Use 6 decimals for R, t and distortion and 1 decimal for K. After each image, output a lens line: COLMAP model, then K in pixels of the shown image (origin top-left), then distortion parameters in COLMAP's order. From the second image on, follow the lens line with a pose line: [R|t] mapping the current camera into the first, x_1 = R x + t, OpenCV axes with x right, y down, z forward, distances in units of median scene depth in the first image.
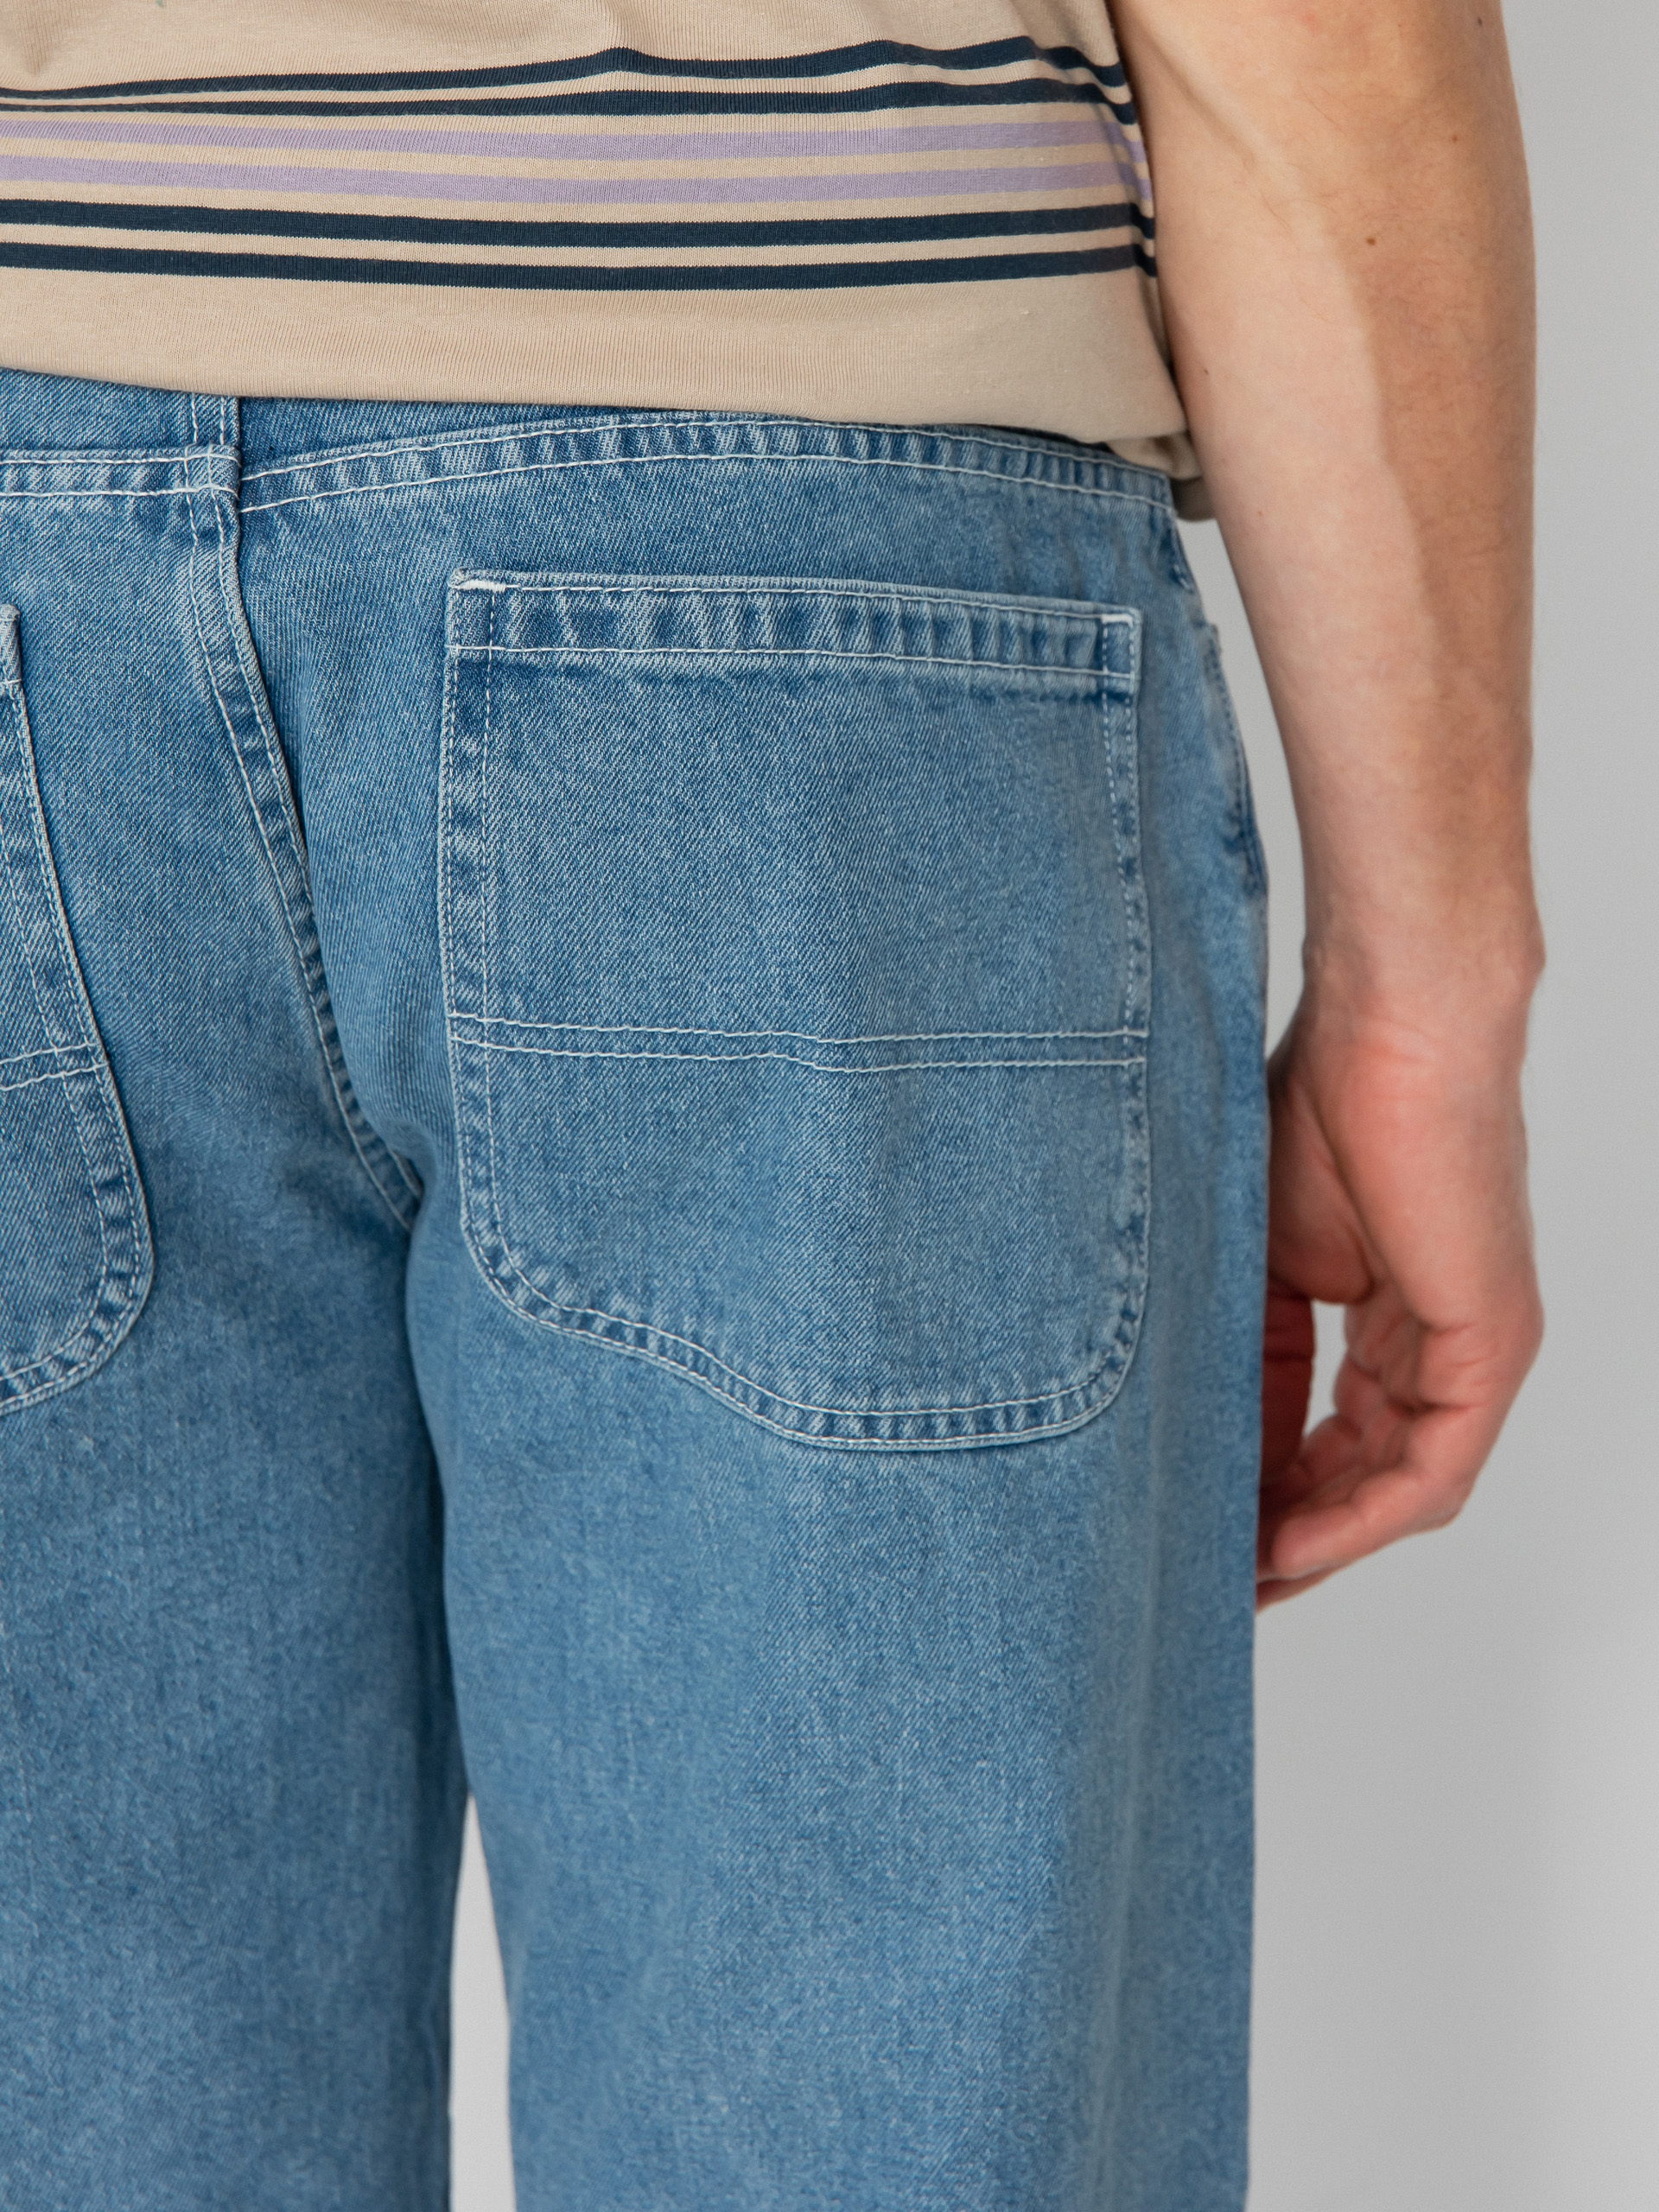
lens RADIAL K [[4347.3, 0, 829.4], [0, 4347.3, 1023.6], [0, 0, 1]] dist [0.081484, 0.162577]
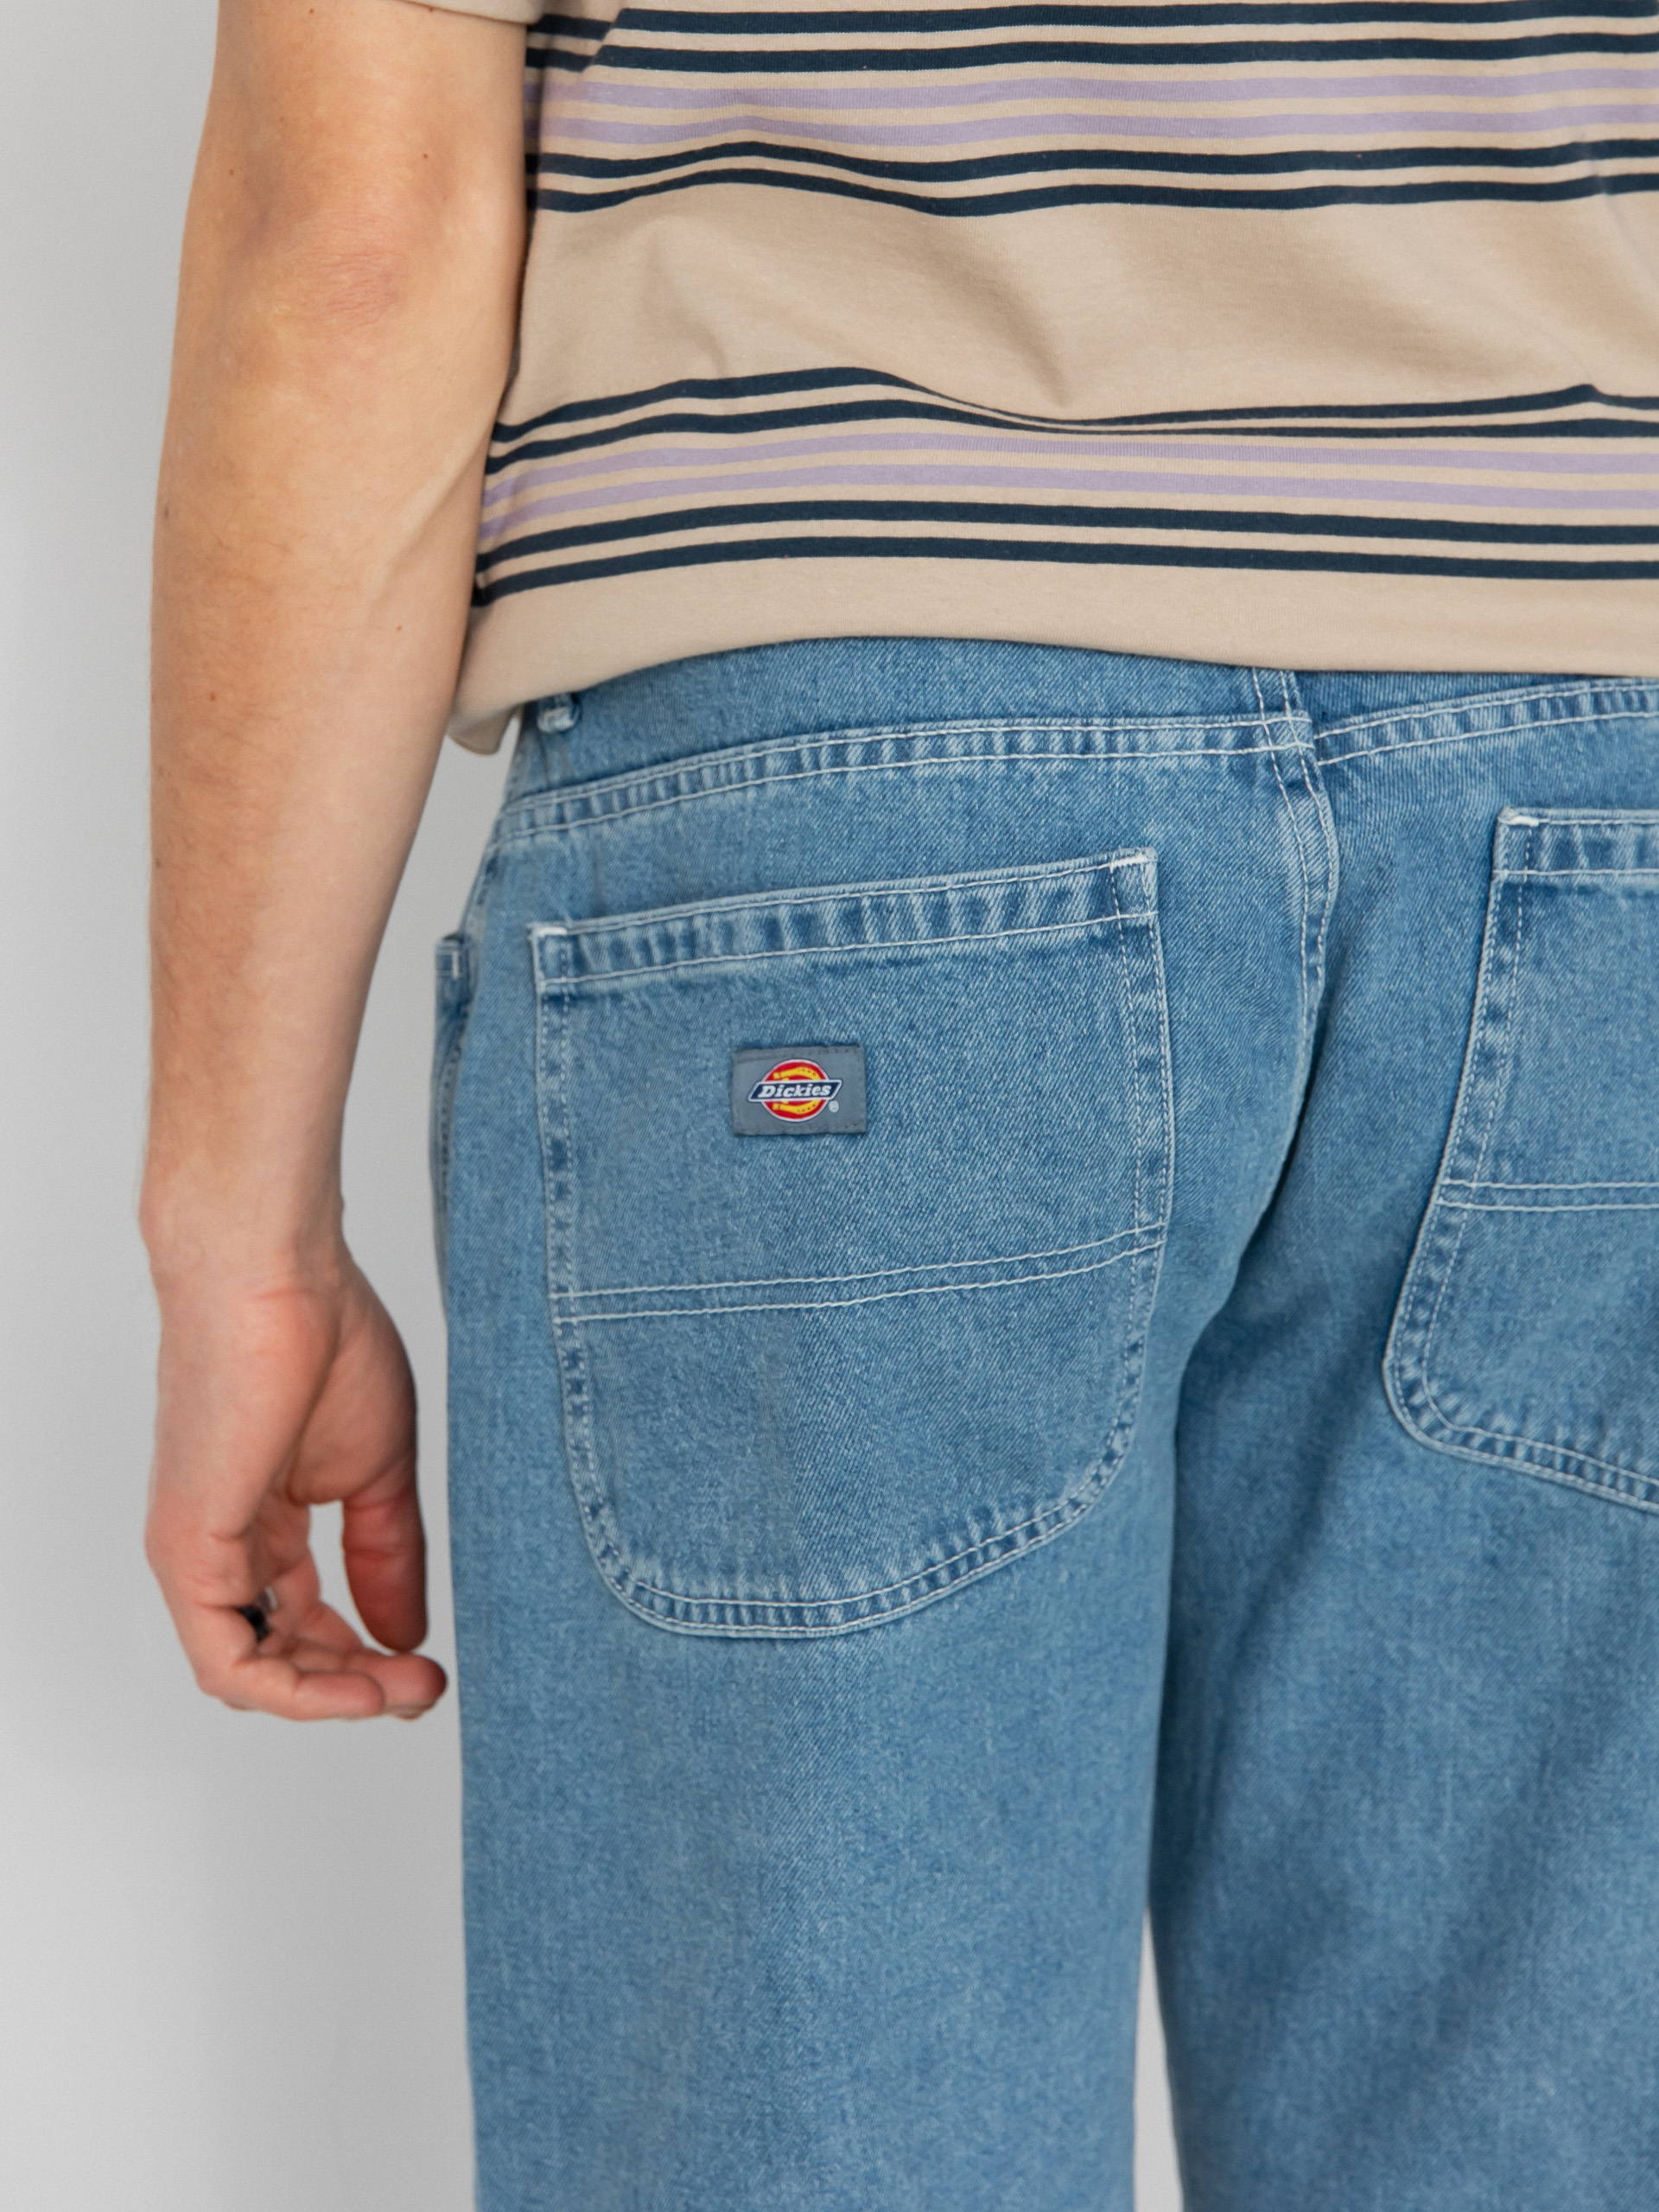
lens RADIAL K [[3654.8, 0, 829.5], [0, 3654.8, 1106.0], [0, 0, 1]] dist [0.012462, 0.211084]
pose [[0.951559, -0.045082, 0.304143, -0.562671], [0.060094, 0.997384, -0.040177, 0.007428], [-0.301536, 0.056508, 0.951779, 0.093712]]
